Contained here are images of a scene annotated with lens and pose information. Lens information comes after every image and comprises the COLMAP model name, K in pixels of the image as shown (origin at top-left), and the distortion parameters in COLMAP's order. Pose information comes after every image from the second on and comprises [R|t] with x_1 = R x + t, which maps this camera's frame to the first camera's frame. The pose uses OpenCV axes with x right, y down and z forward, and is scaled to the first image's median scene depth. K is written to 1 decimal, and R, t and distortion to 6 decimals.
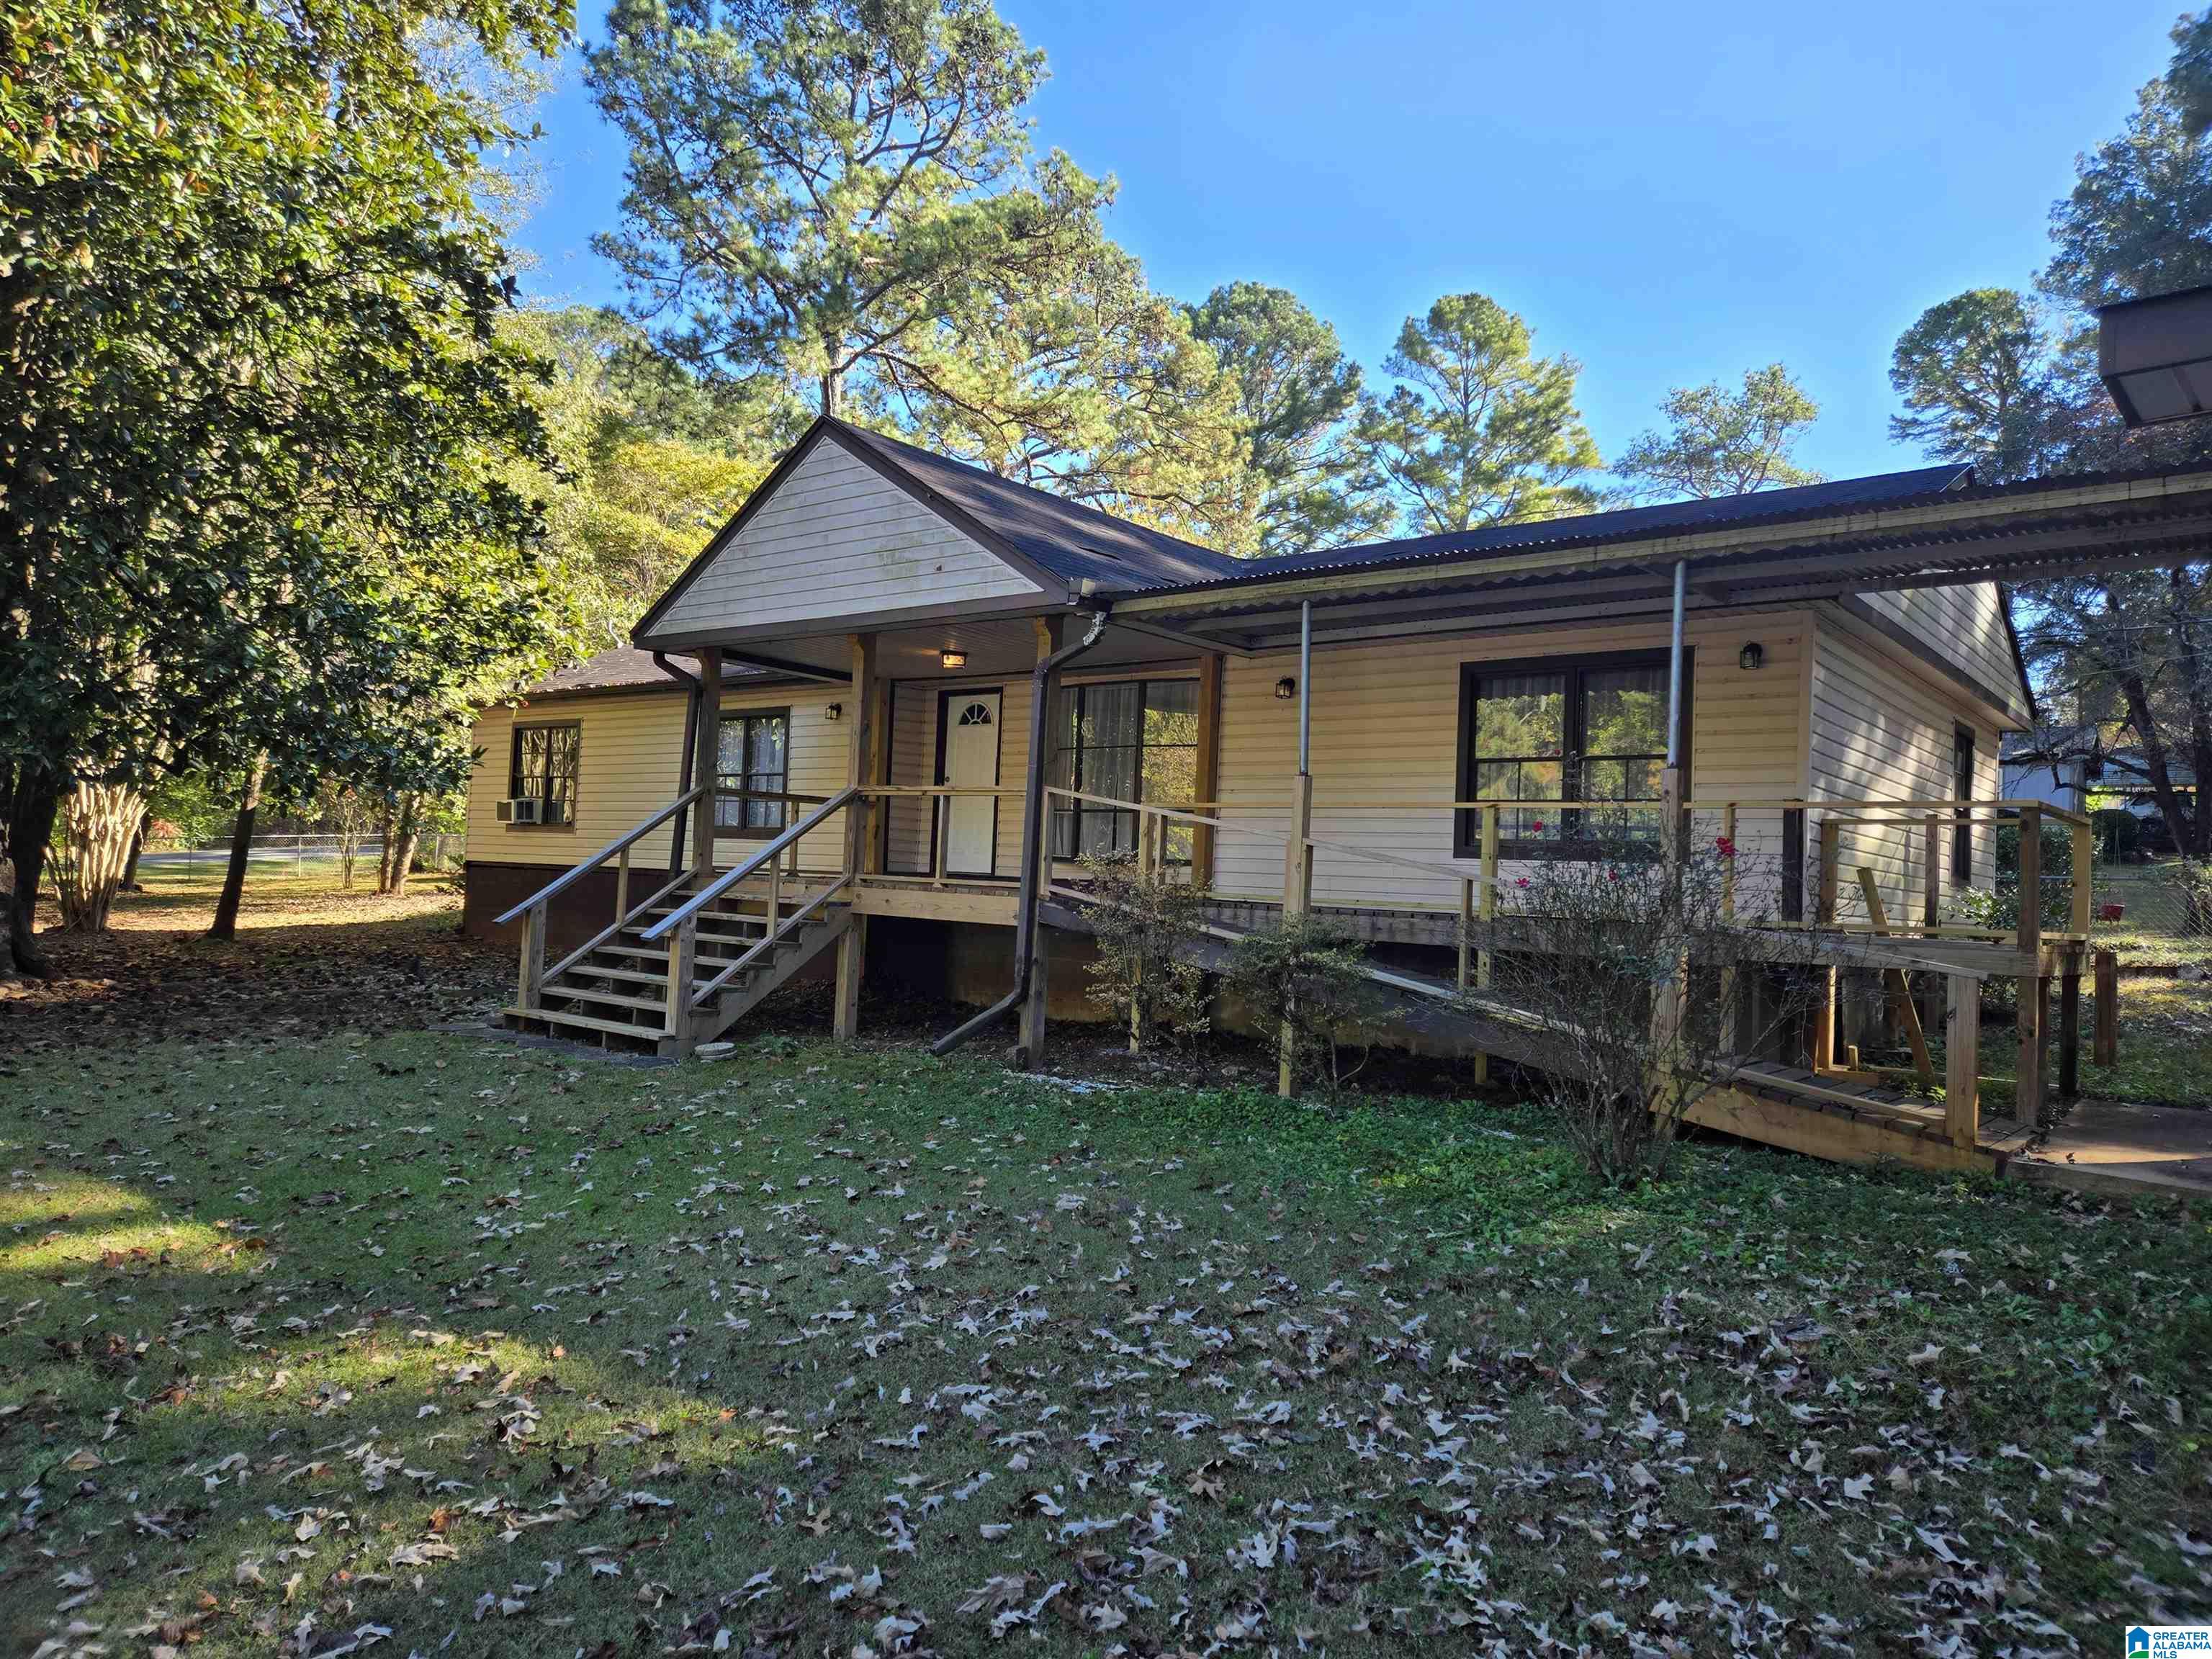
lens RADIAL K [[1464.3, 0, 1095.3], [0, 1464.3, 828.7], [0, 0, 1]] dist [0.004961, -0.006467]
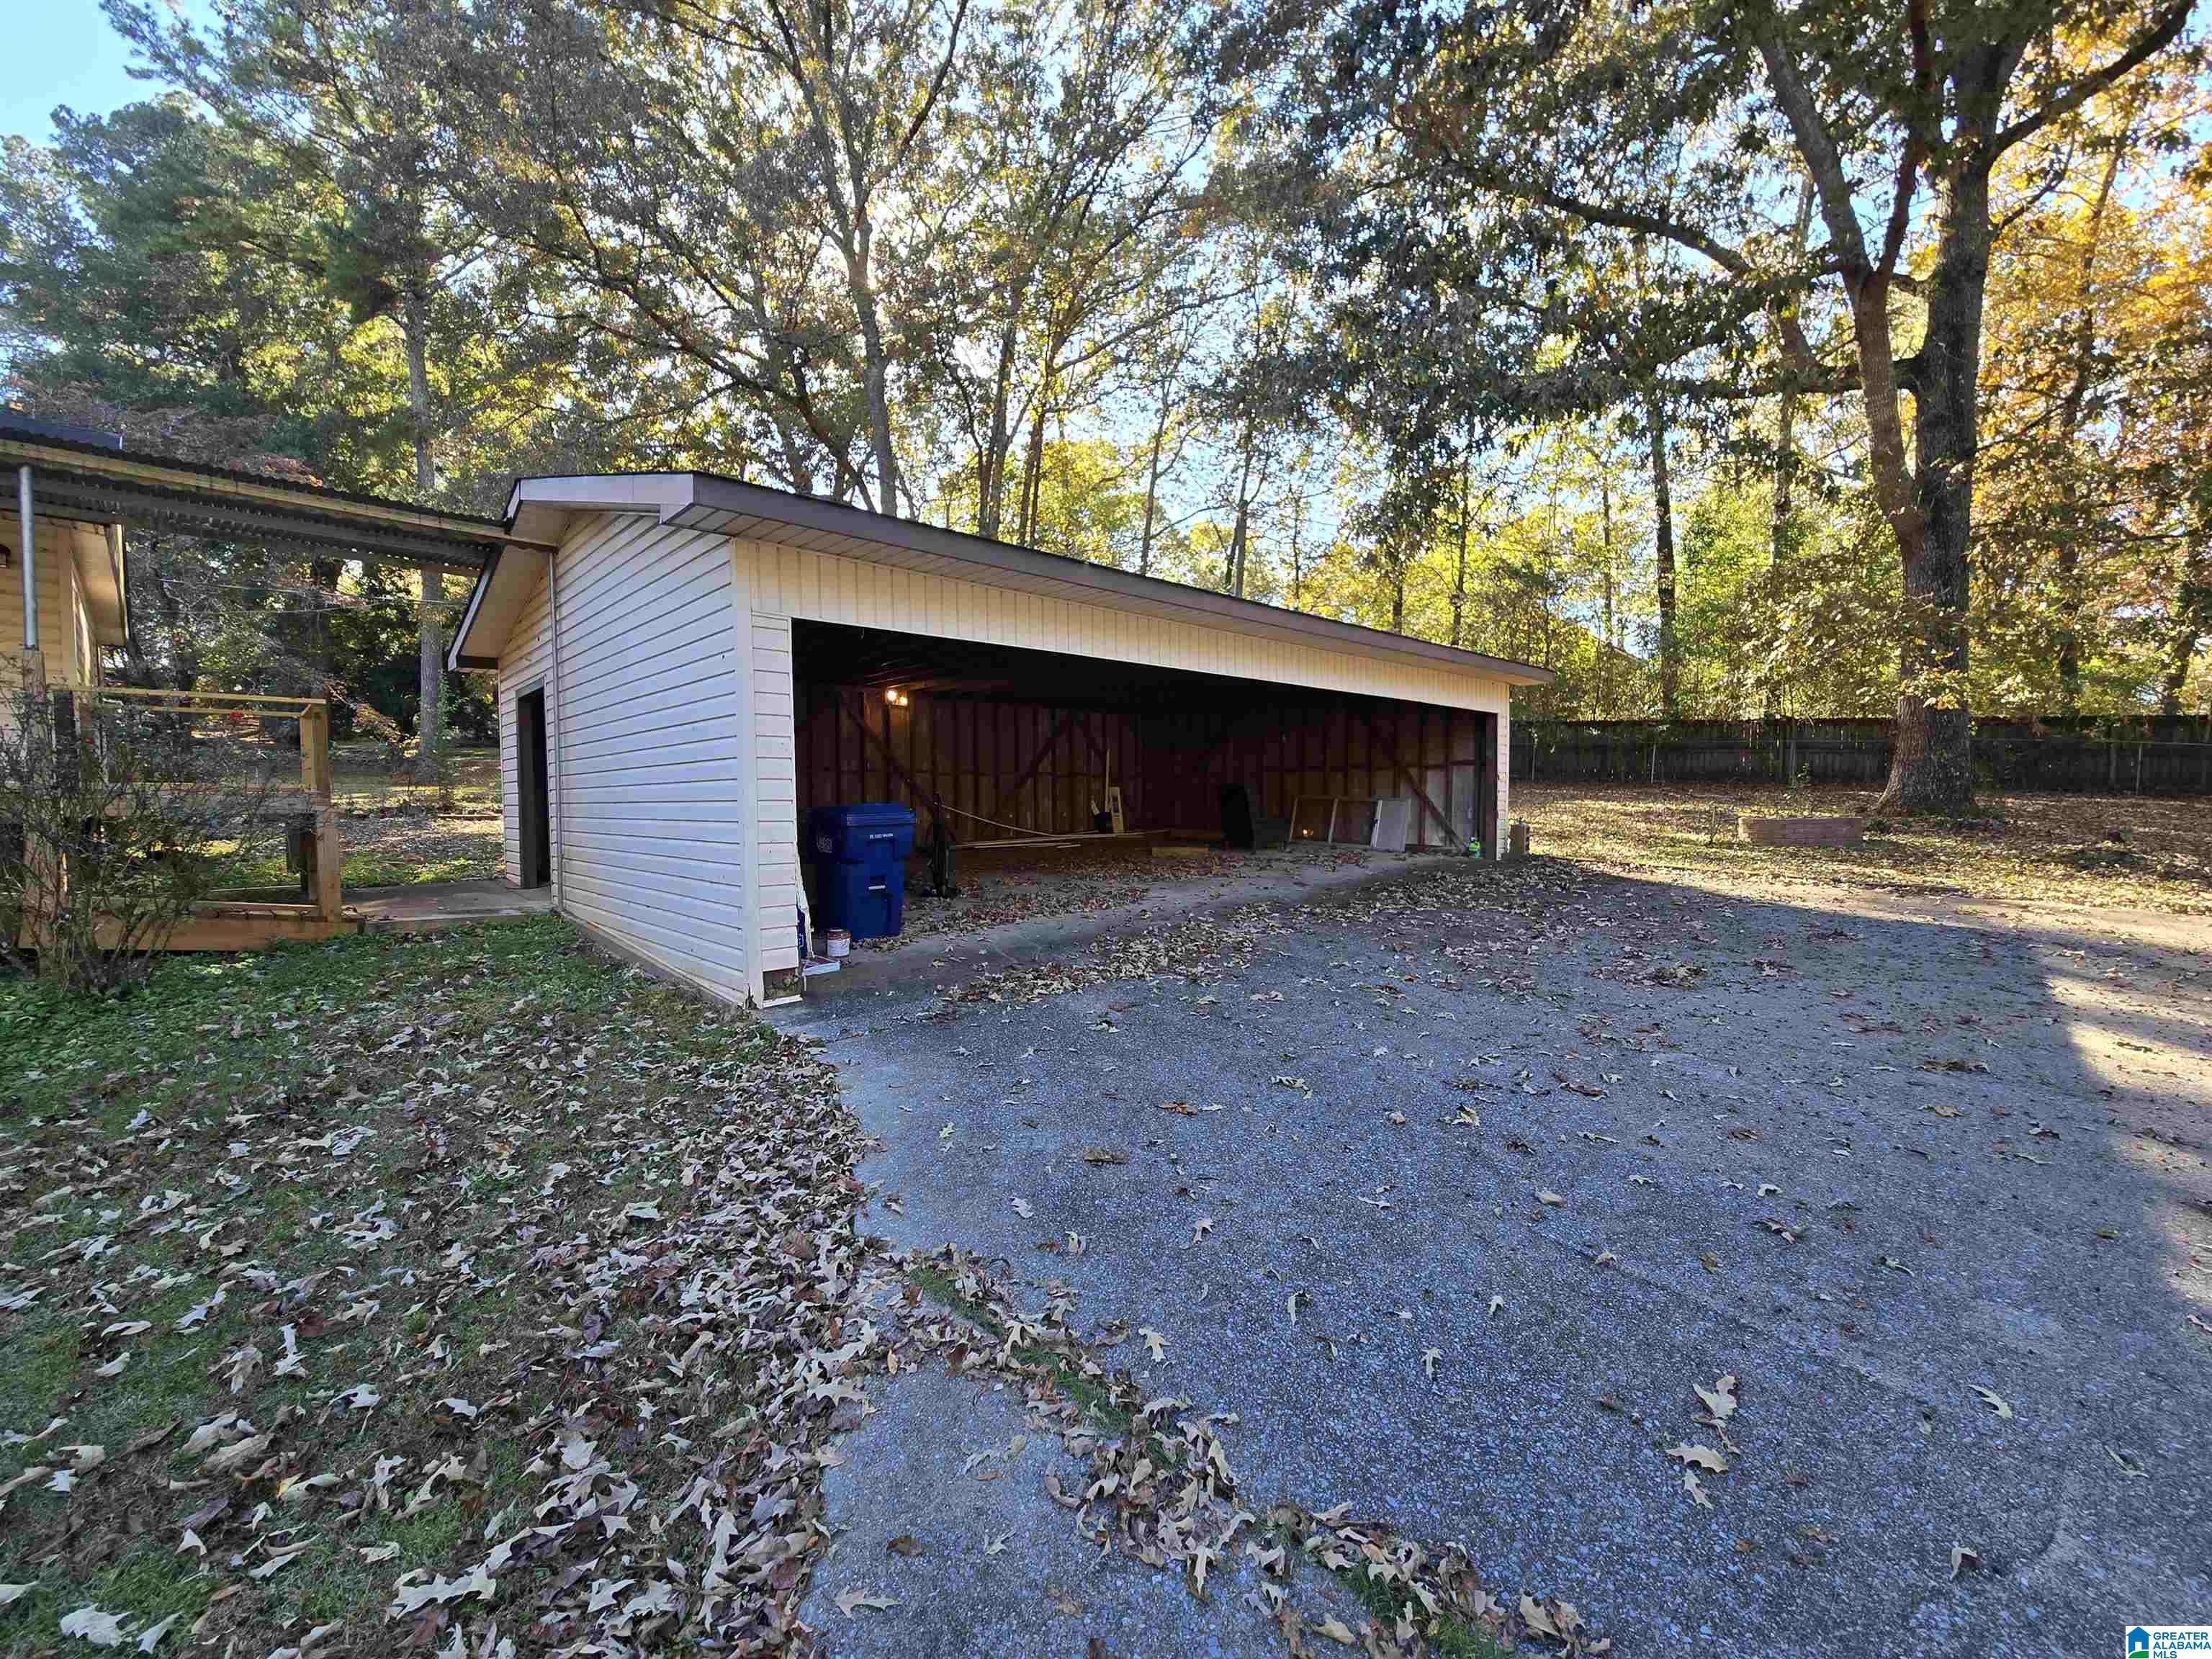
lens RADIAL K [[888.9, 0, 1087.9], [0, 888.9, 823.3], [0, 0, 1]] dist [-0.000165, 0.000135]
pose [[0.097891, -0.080230, 0.991958, -0.520174], [-0.026712, 0.996174, 0.083207, 0.032102], [-0.994839, -0.034642, 0.095373, 0.254944]]
